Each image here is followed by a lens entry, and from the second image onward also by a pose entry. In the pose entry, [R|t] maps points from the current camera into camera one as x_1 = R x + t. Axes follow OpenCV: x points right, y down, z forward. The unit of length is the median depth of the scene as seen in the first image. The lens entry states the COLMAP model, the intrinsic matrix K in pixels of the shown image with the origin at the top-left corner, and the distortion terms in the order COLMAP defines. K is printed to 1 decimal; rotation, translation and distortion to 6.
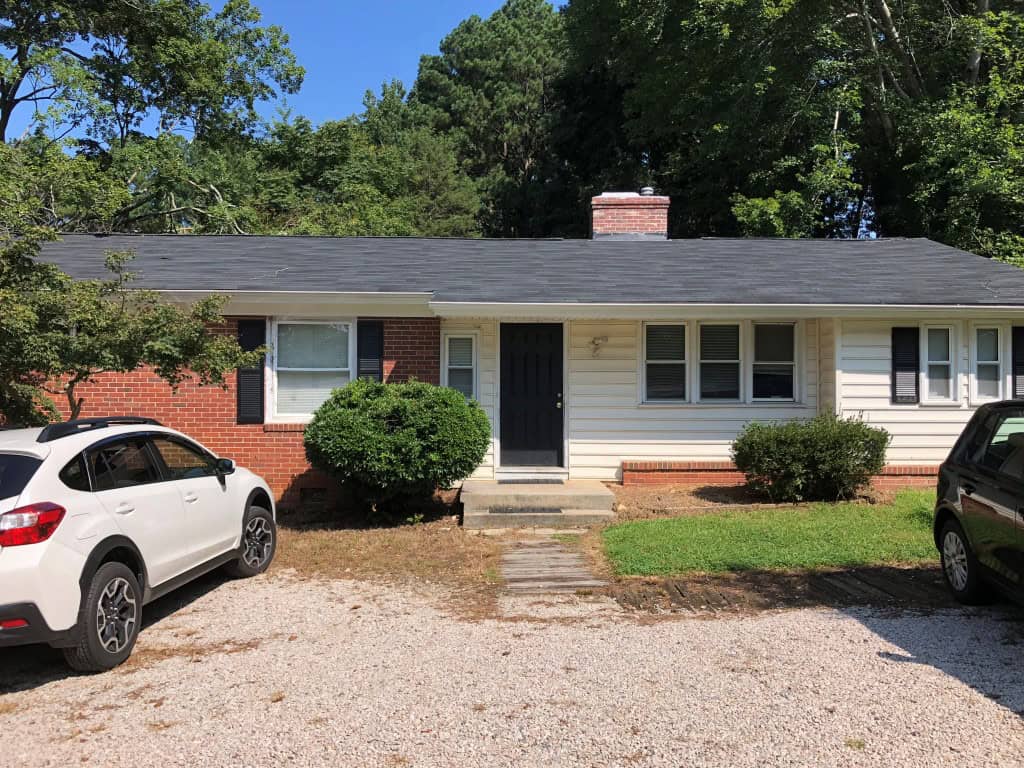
lens RADIAL K [[840.1, 0, 512.0], [0, 840.1, 384.0], [0, 0, 1]] dist [0.047006, -0.000520]
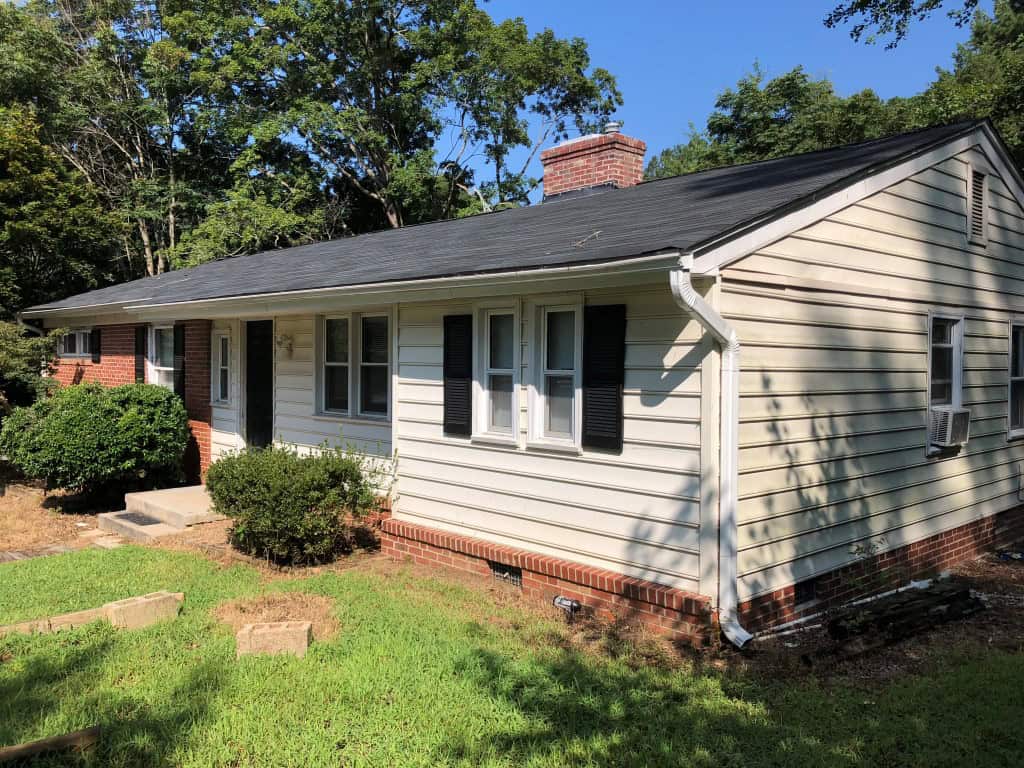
lens RADIAL K [[873.2, 0, 510.2], [0, 873.2, 353.2], [0, 0, 1]] dist [0.006067, -0.001369]
pose [[0.679726, 0.001621, -0.733465, 0.911752], [-0.009464, 0.999934, -0.006560, -0.032115], [0.733405, 0.011400, 0.679696, 0.557534]]
